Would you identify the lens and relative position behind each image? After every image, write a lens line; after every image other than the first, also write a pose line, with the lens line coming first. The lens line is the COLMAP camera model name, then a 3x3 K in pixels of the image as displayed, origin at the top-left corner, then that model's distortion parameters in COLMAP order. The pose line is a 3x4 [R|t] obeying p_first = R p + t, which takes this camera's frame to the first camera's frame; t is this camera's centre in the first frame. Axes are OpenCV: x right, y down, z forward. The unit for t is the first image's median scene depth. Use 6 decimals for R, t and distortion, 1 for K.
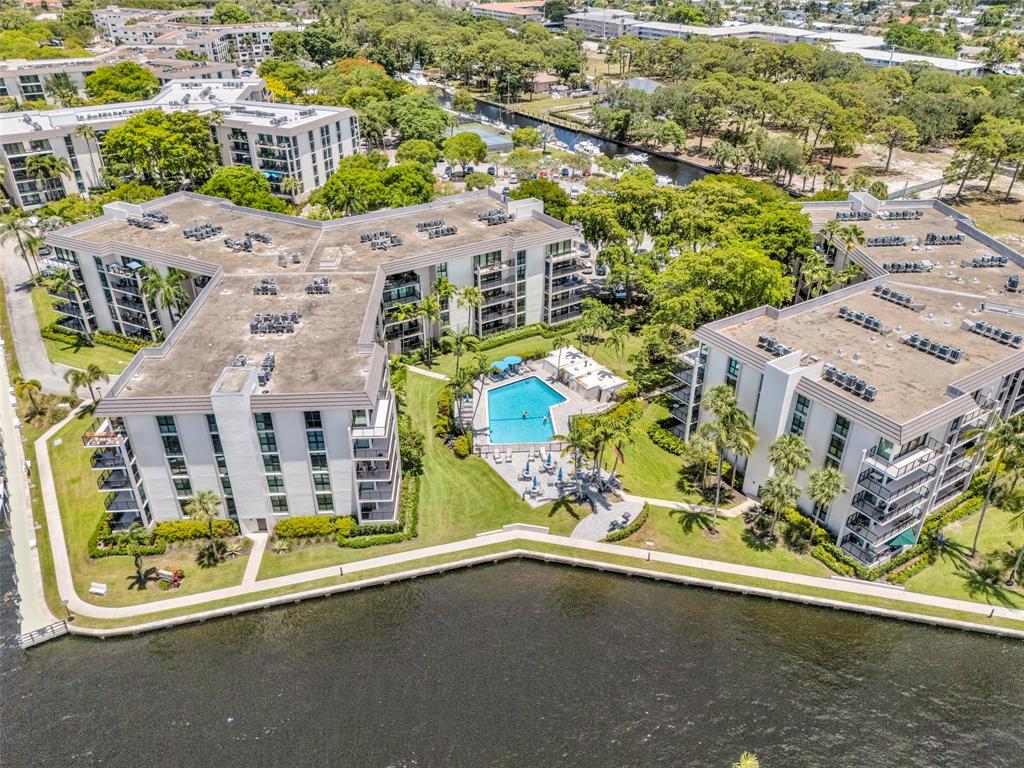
lens RADIAL K [[768.1, 0, 512.0], [0, 768.1, 384.0], [0, 0, 1]] dist [0.076886, -0.071025]
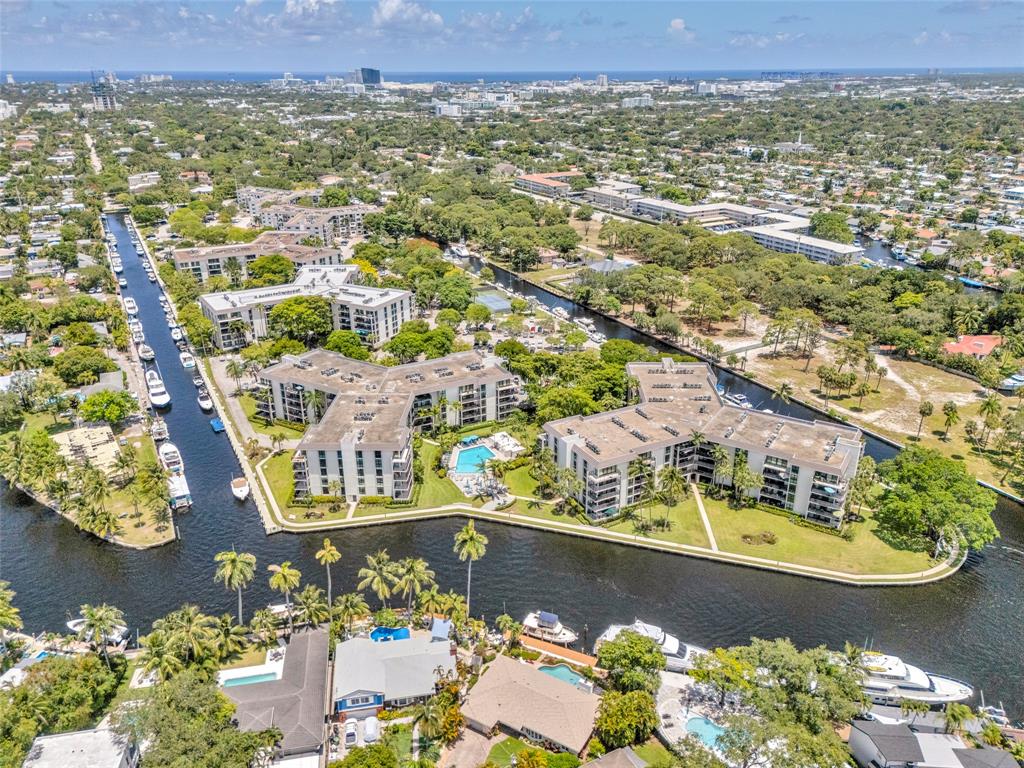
lens RADIAL K [[758.8, 0, 515.7], [0, 758.8, 381.9], [0, 0, 1]] dist [0.075841, -0.067210]
pose [[0.996906, 0.025902, -0.074212, 0.249266], [-0.035736, 0.990281, -0.134411, 0.087197], [0.070009, 0.136648, 0.988143, -0.983000]]
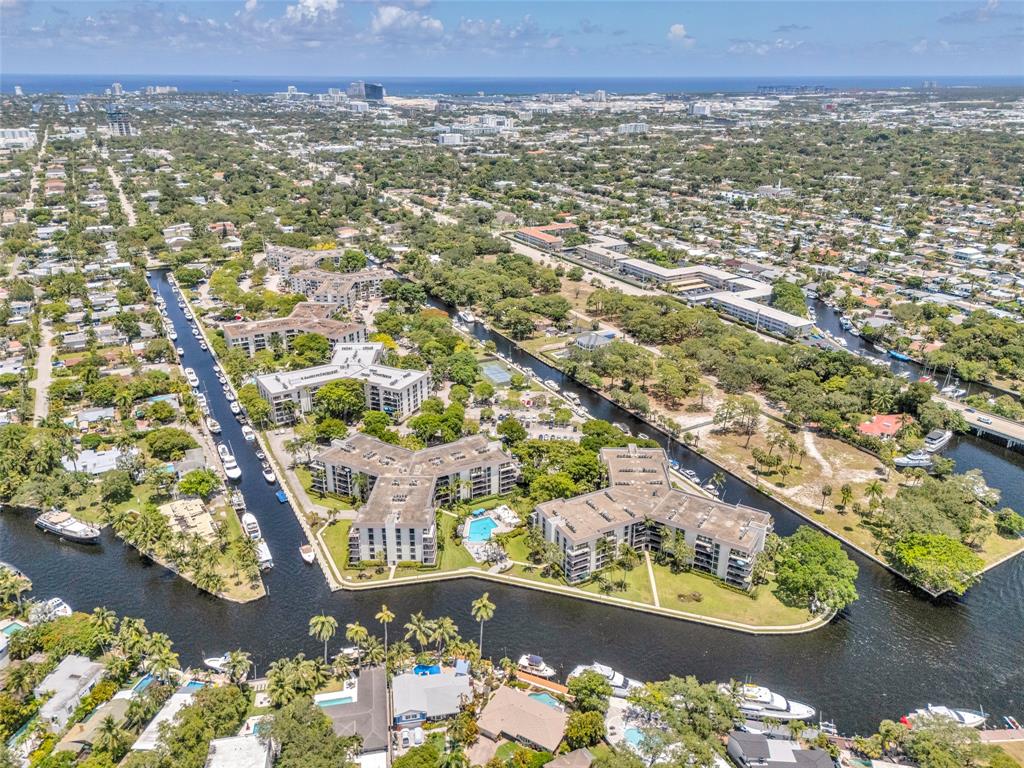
lens RADIAL K [[758.8, 0, 515.7], [0, 758.8, 381.9], [0, 0, 1]] dist [0.075841, -0.067210]
pose [[0.996912, 0.030471, -0.072379, 0.285467], [-0.040375, 0.989389, -0.139569, -0.104346], [0.067358, 0.142060, 0.987564, -1.611166]]
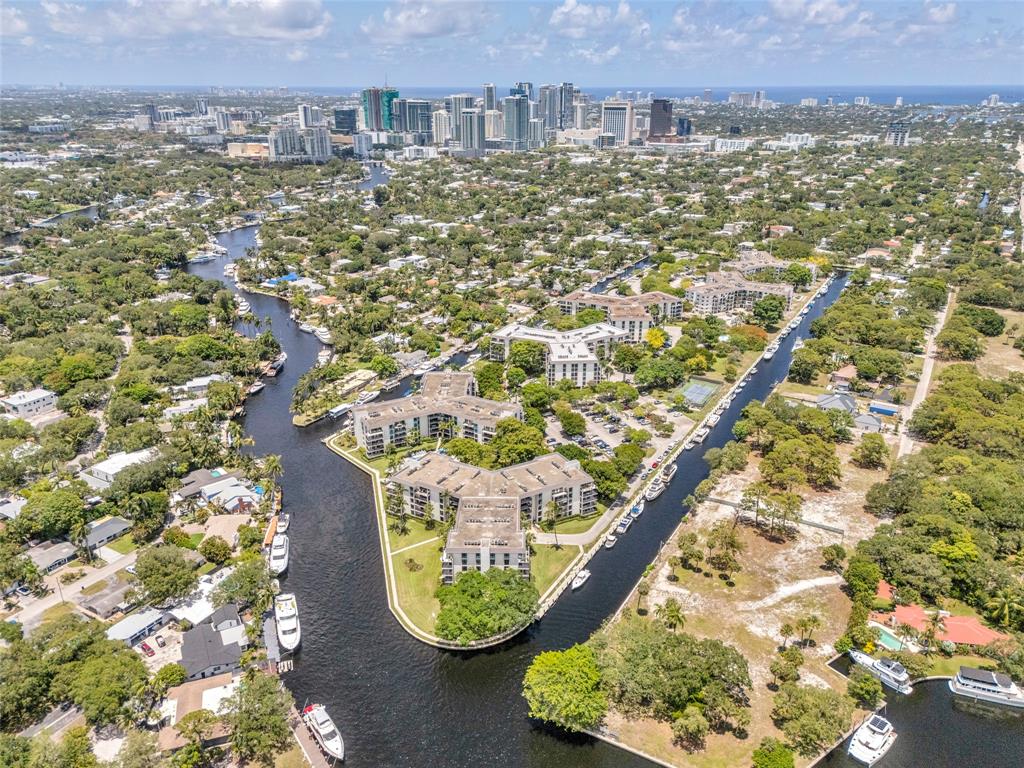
lens RADIAL K [[758.8, 0, 515.7], [0, 758.8, 381.9], [0, 0, 1]] dist [0.075841, -0.067210]
pose [[0.448884, 0.325774, -0.832091, 2.558267], [-0.448408, 0.887570, 0.105594, -0.716995], [0.772938, 0.325717, 0.544495, -0.574939]]
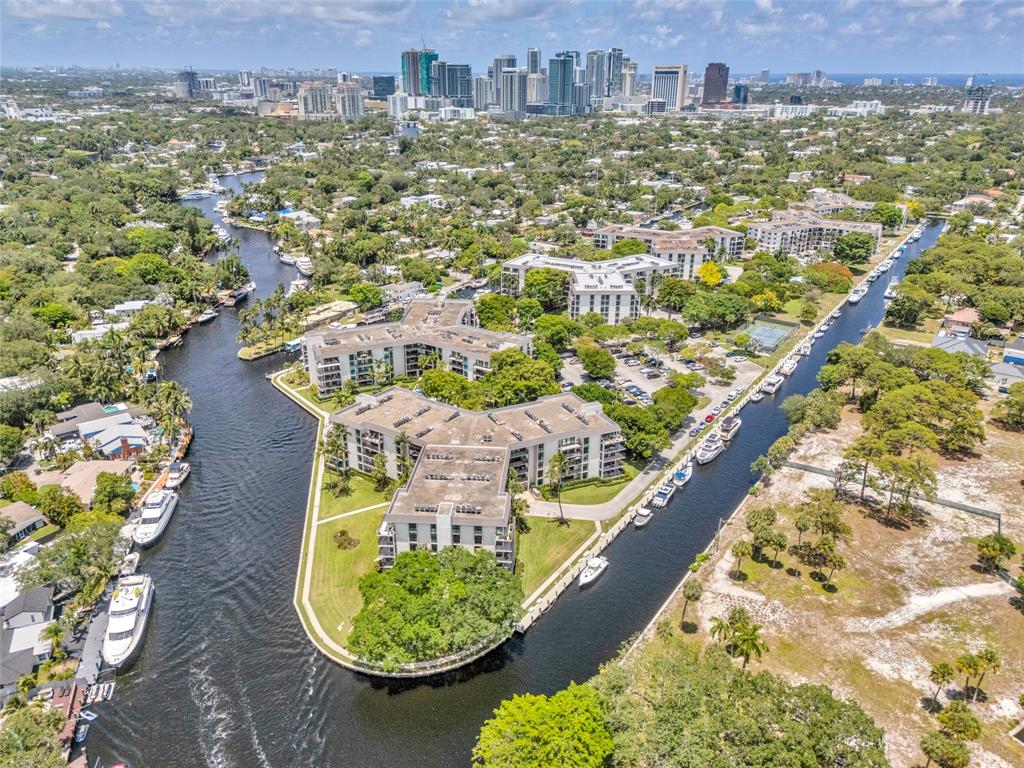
lens RADIAL K [[758.8, 0, 515.7], [0, 758.8, 381.9], [0, 0, 1]] dist [0.075841, -0.067210]
pose [[0.393925, 0.349401, -0.850142, 2.011095], [-0.465933, 0.873191, 0.142978, -0.501232], [0.792294, 0.339787, 0.506769, 0.014050]]
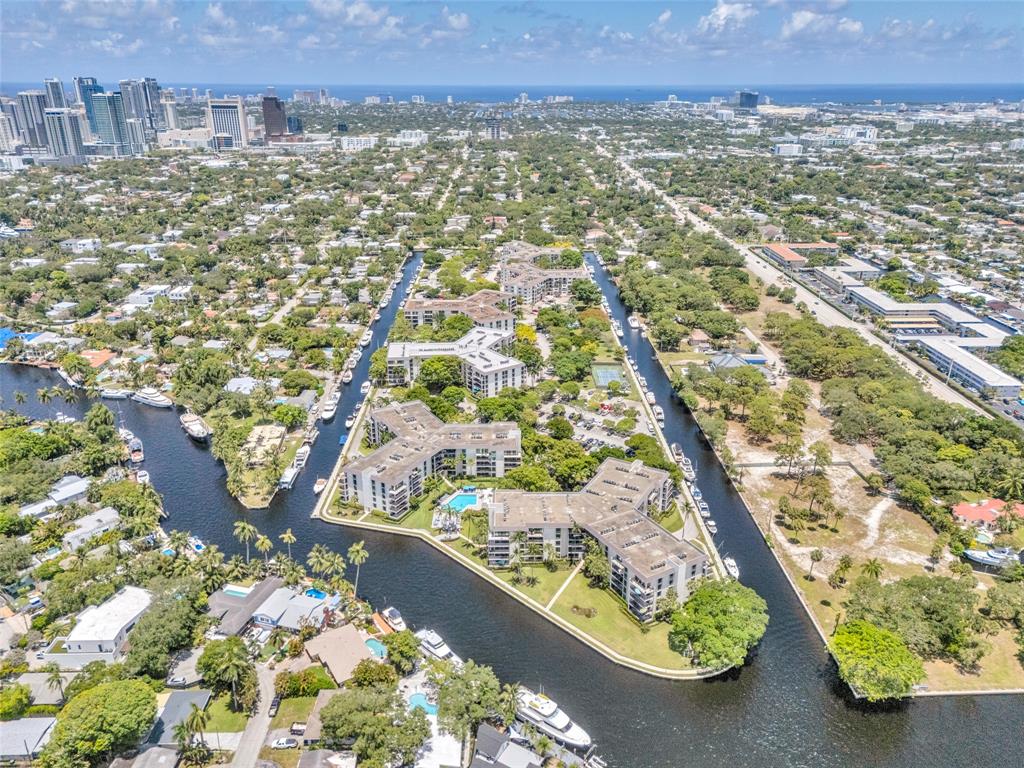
lens RADIAL K [[758.8, 0, 515.7], [0, 758.8, 381.9], [0, 0, 1]] dist [0.075841, -0.067210]
pose [[0.847605, 0.194717, -0.493610, 1.410162], [-0.266537, 0.960602, -0.078751, -0.220782], [0.458829, 0.198315, 0.866110, -1.420758]]
